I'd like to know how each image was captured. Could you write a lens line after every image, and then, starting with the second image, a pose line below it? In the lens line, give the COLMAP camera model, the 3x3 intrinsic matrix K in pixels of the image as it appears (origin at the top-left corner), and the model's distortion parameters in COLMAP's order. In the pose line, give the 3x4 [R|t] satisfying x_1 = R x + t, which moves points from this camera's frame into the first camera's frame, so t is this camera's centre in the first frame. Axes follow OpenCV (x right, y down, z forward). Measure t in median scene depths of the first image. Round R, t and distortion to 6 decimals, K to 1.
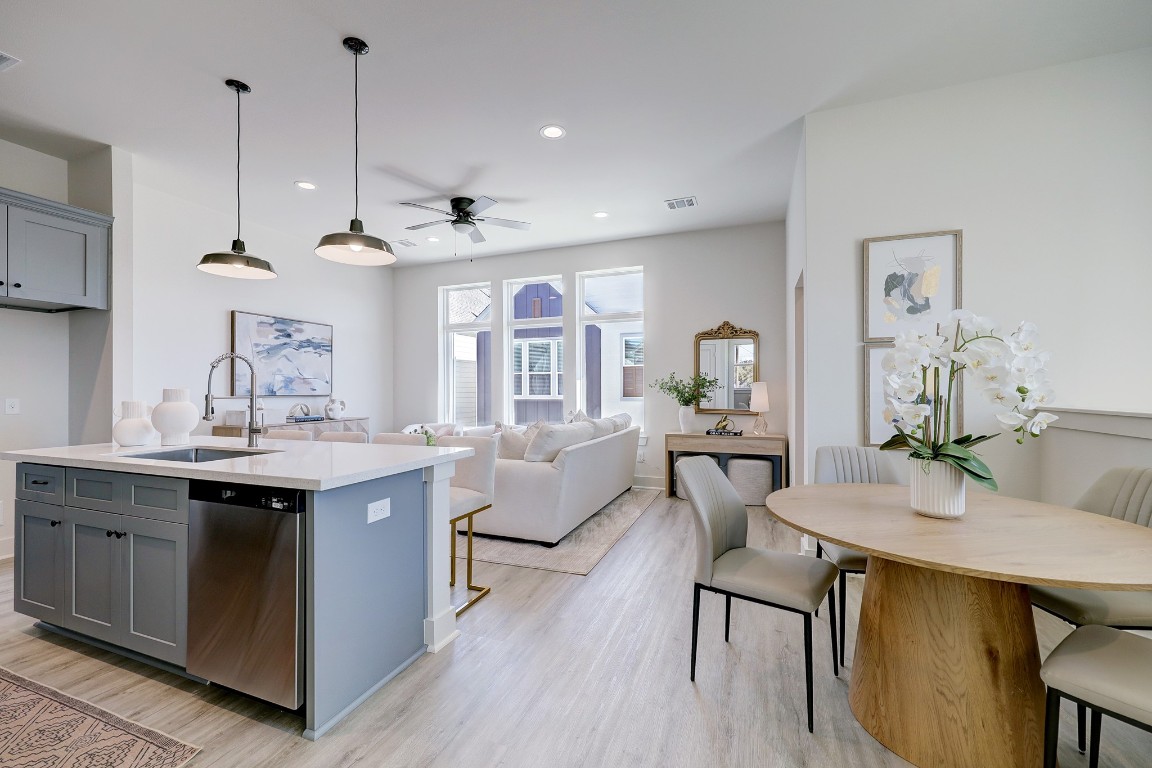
lens RADIAL K [[476.7, 0, 568.6], [0, 476.7, 385.9], [0, 0, 1]] dist [0.000802, -0.000847]
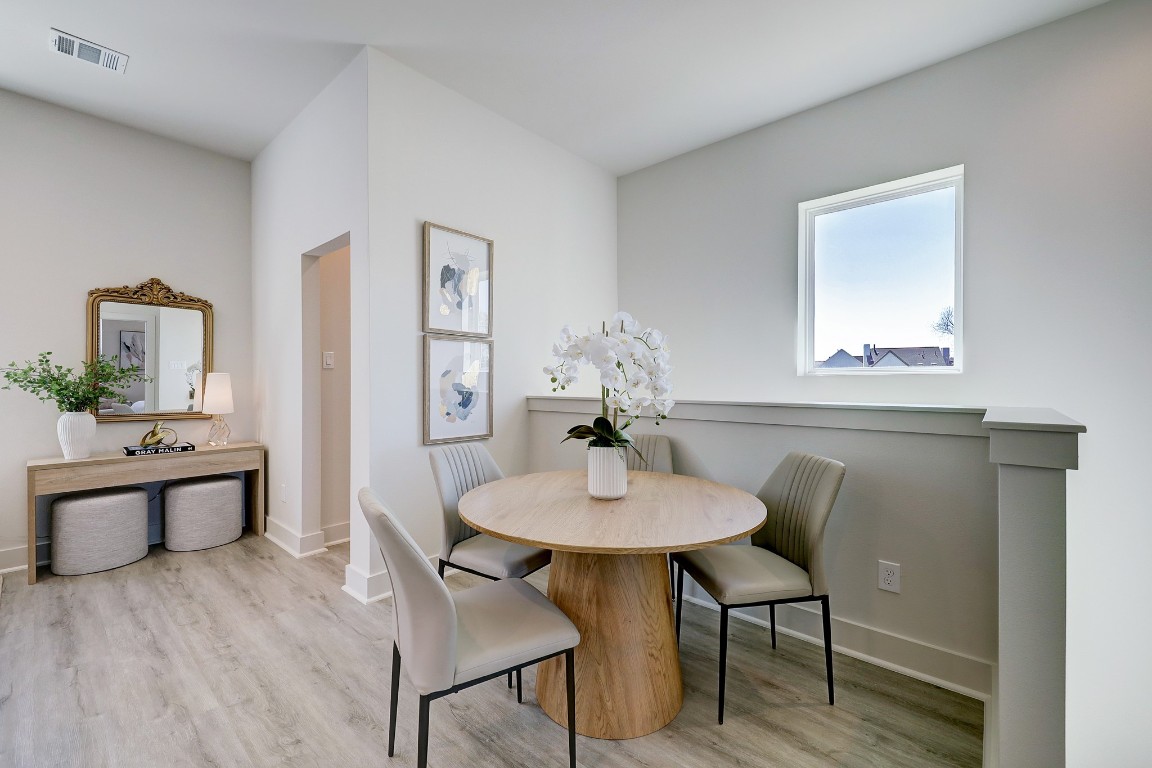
lens RADIAL K [[476.7, 0, 579.8], [0, 476.7, 384.7], [0, 0, 1]] dist [0.000802, -0.000847]
pose [[0.331243, -0.003117, 0.943540, -0.099956], [-0.006174, 0.999966, 0.005471, 0.003084], [-0.943525, -0.007638, 0.331213, 0.249570]]
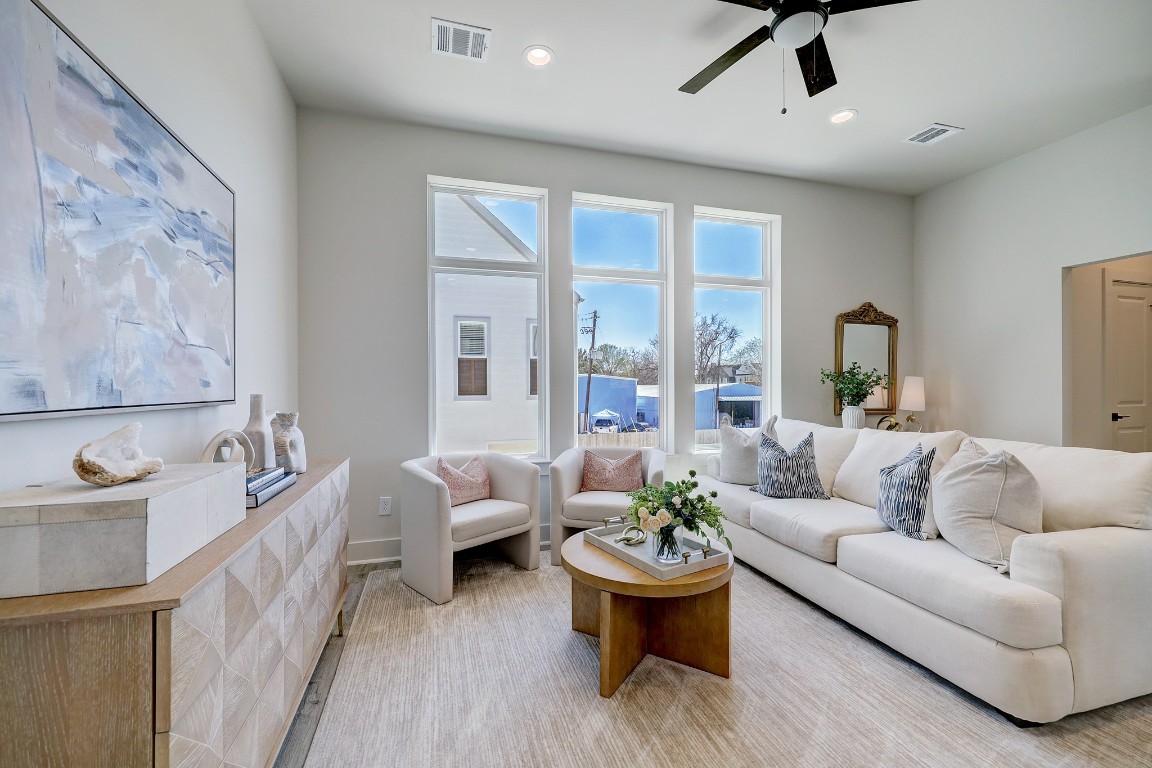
lens RADIAL K [[476.7, 0, 575.2], [0, 476.7, 386.9], [0, 0, 1]] dist [0.000802, -0.000847]
pose [[0.789588, -0.002671, 0.613631, -0.618829], [-0.002624, 0.999967, 0.007729, 0.006055], [-0.613631, -0.007713, 0.789555, 0.705042]]
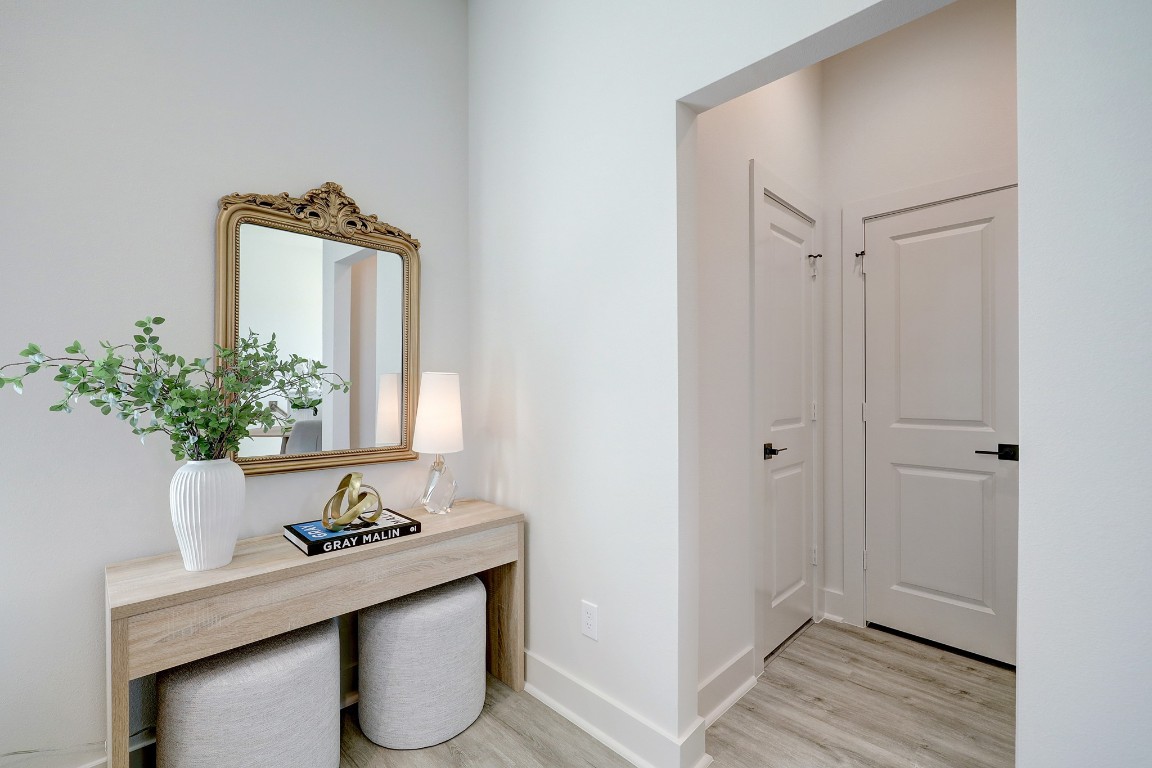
lens RADIAL K [[503.8, 0, 577.5], [0, 503.8, 390.4], [0, 0, 1]] dist [-0.001332, 0.000178]
pose [[0.398464, -0.002996, 0.917179, 0.085625], [-0.003535, 0.999982, 0.004803, 0.004475], [-0.917177, -0.005156, 0.398446, 0.755882]]
